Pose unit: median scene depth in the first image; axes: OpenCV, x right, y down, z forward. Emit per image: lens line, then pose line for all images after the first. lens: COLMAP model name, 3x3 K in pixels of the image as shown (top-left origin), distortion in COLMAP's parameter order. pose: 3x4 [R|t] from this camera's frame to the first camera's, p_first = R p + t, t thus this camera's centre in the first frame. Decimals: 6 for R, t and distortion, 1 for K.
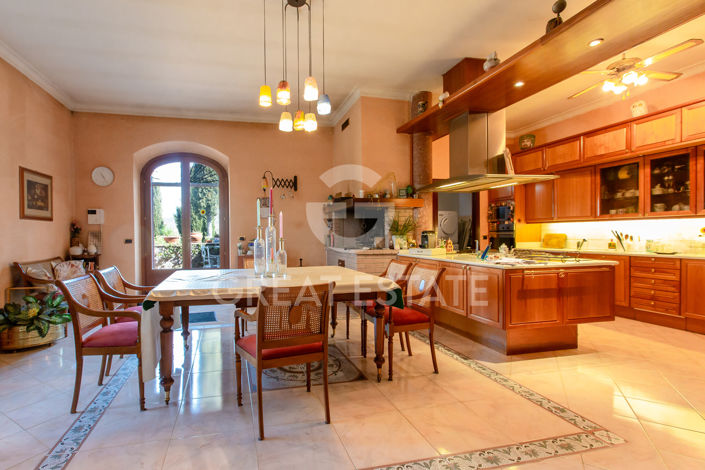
lens RADIAL K [[329.7, 0, 349.5], [0, 329.7, 237.3], [0, 0, 1]] dist [-0.000468, 0.000377]
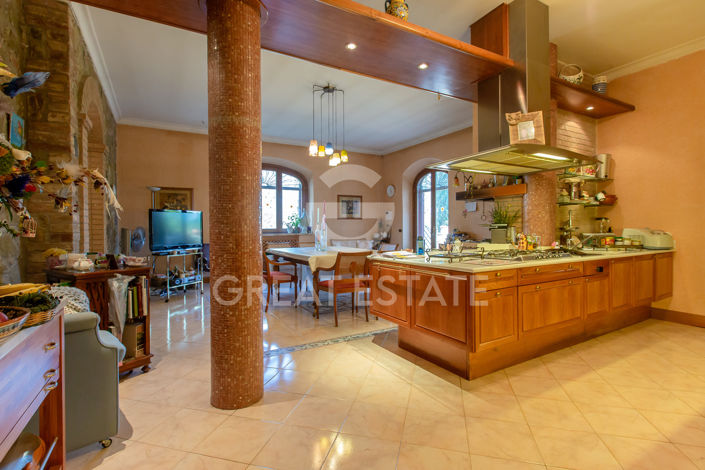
lens RADIAL K [[329.7, 0, 346.9], [0, 329.7, 230.7], [0, 0, 1]] dist [-0.000468, 0.000377]
pose [[0.300297, 0.015637, -0.953718, 0.788863], [-0.004944, 0.999878, 0.014837, -0.009449], [0.953833, 0.000260, 0.300338, 0.302296]]
